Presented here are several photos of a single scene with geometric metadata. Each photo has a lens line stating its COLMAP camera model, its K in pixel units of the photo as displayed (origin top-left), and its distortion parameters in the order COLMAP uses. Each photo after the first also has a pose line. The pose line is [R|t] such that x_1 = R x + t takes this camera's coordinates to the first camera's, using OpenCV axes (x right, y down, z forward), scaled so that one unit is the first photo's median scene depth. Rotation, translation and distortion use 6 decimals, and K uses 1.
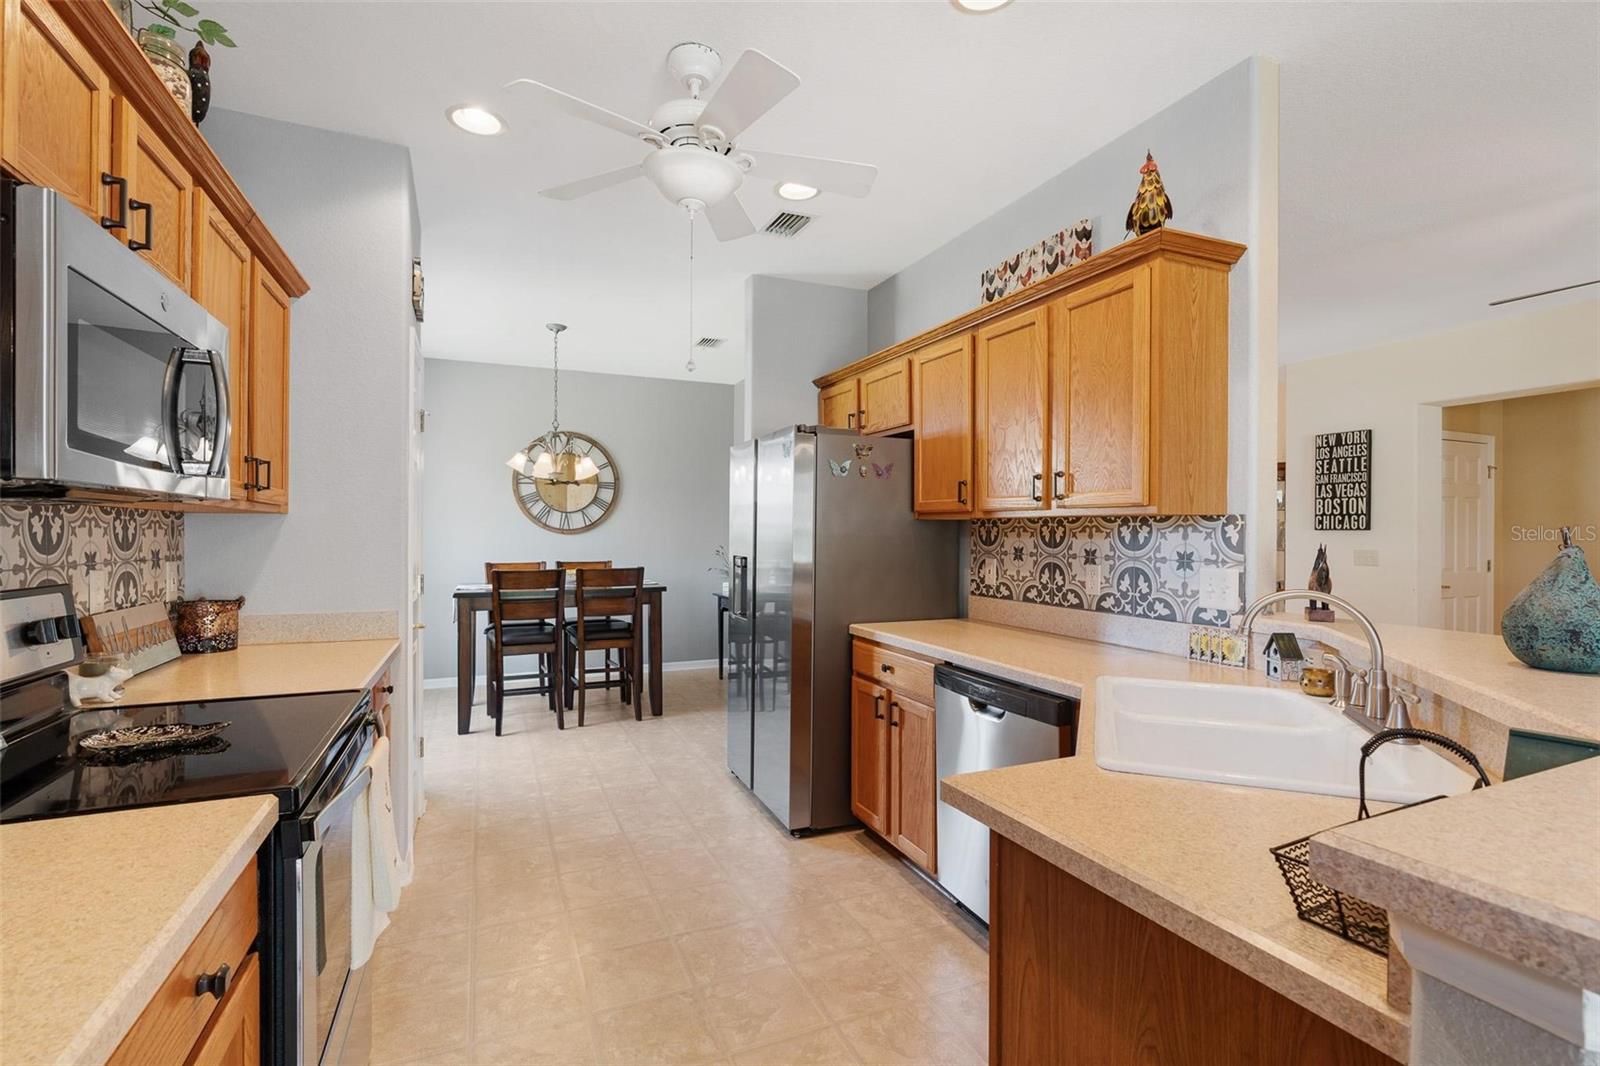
lens RADIAL K [[727.4, 0, 798.5], [0, 727.4, 538.4], [0, 0, 1]] dist [-0.002698, -0.000093]
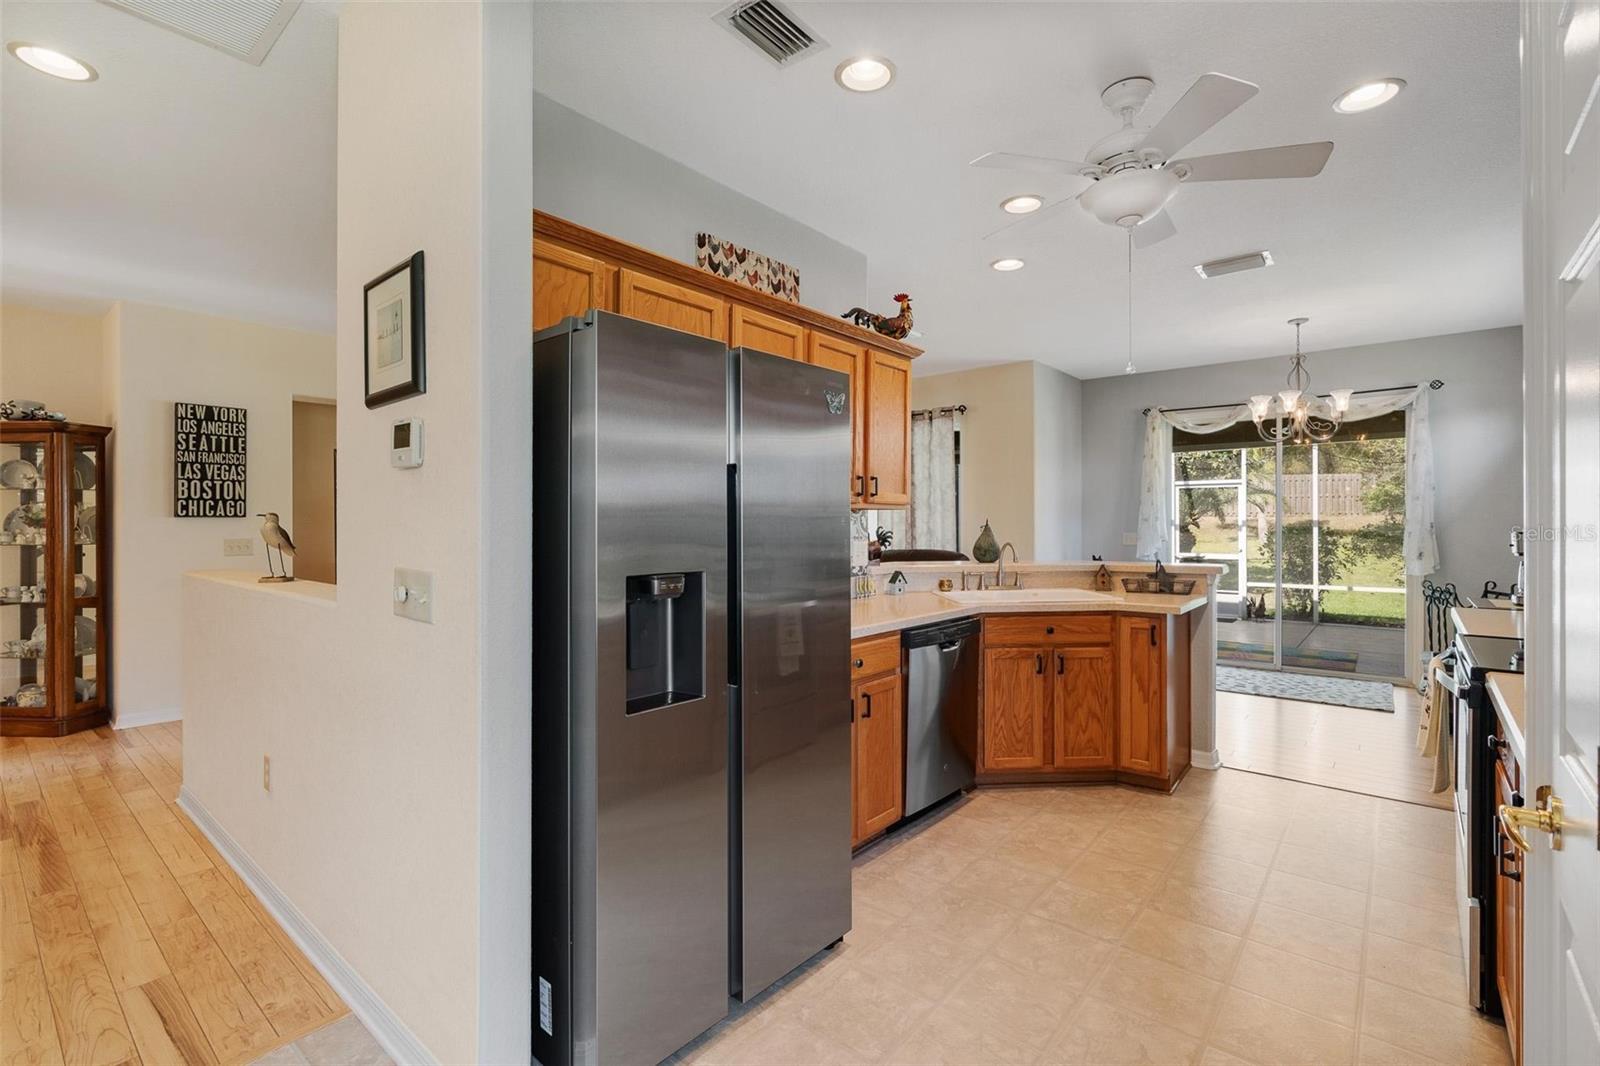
lens RADIAL K [[719.3, 0, 800.9], [0, 719.3, 527.0], [0, 0, 1]] dist [-0.006862, 0.000445]
pose [[-0.442536, -0.011063, 0.896683, -0.682358], [0.006567, 0.999857, 0.015577, -0.015767], [-0.896727, 0.012782, -0.442400, 1.467073]]
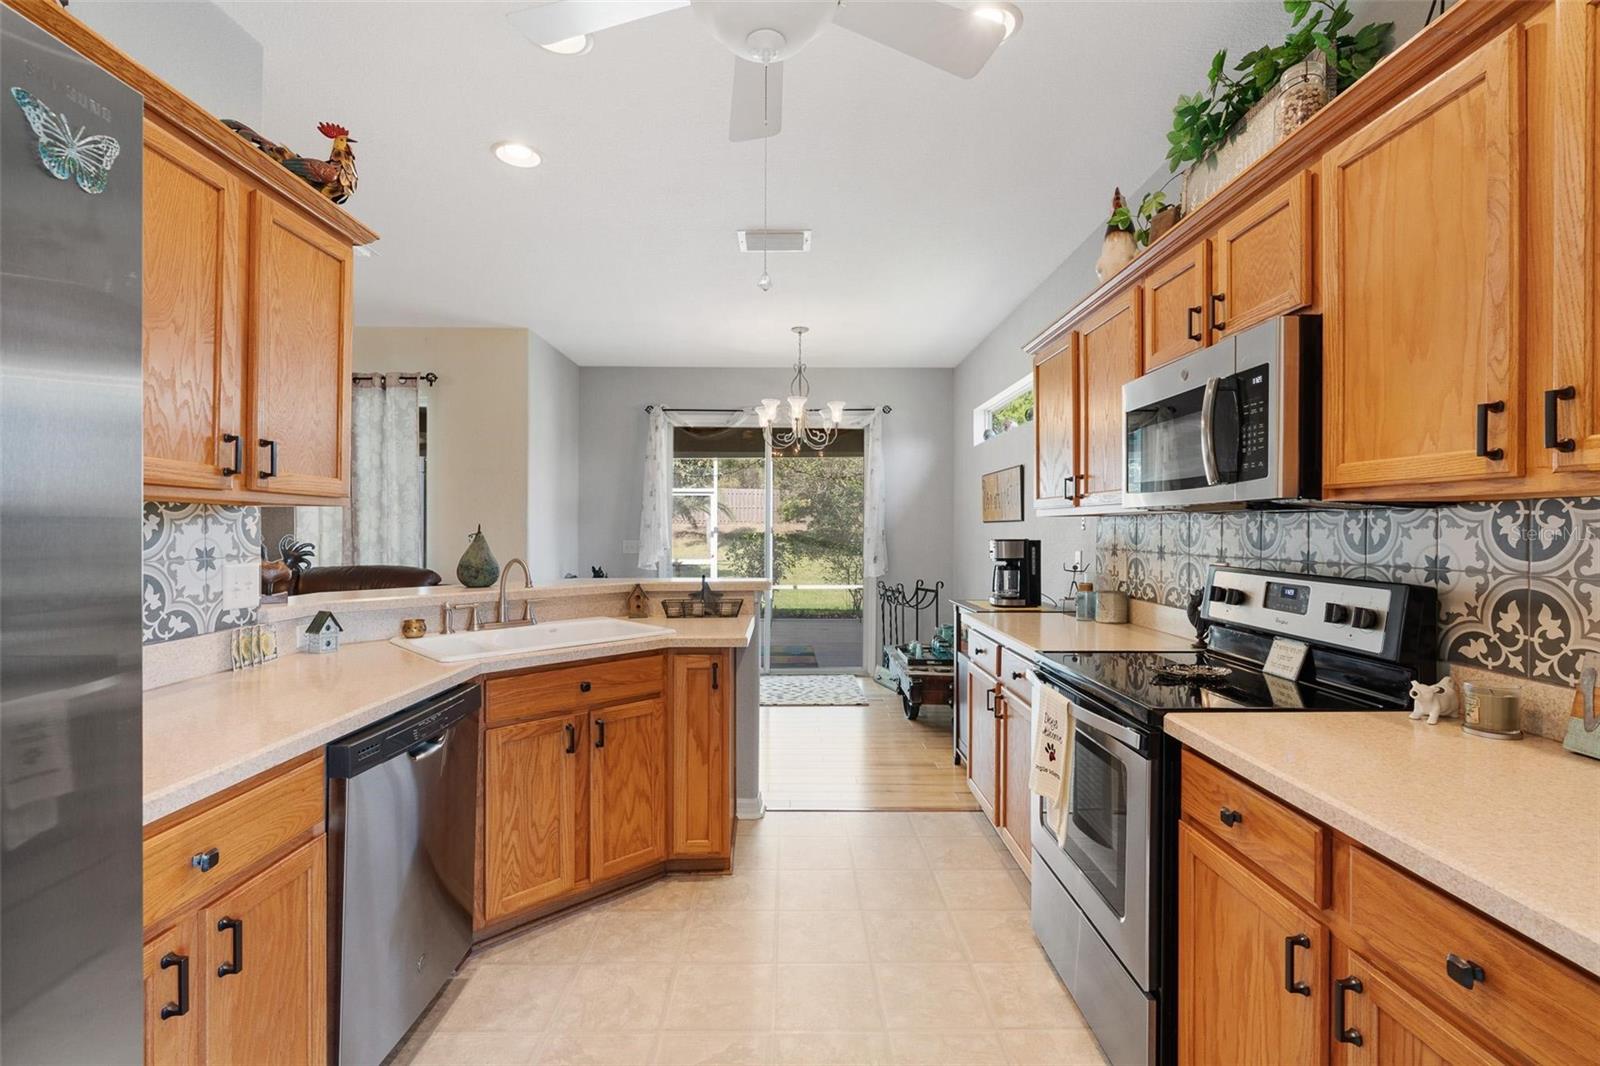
lens RADIAL K [[719.3, 0, 800.9], [0, 719.3, 527.0], [0, 0, 1]] dist [-0.006862, 0.000445]
pose [[-0.920611, -0.007770, 0.390405, -0.337345], [-0.005188, 0.999957, 0.007668, -0.012521], [-0.390448, 0.005034, -0.920611, 1.224768]]
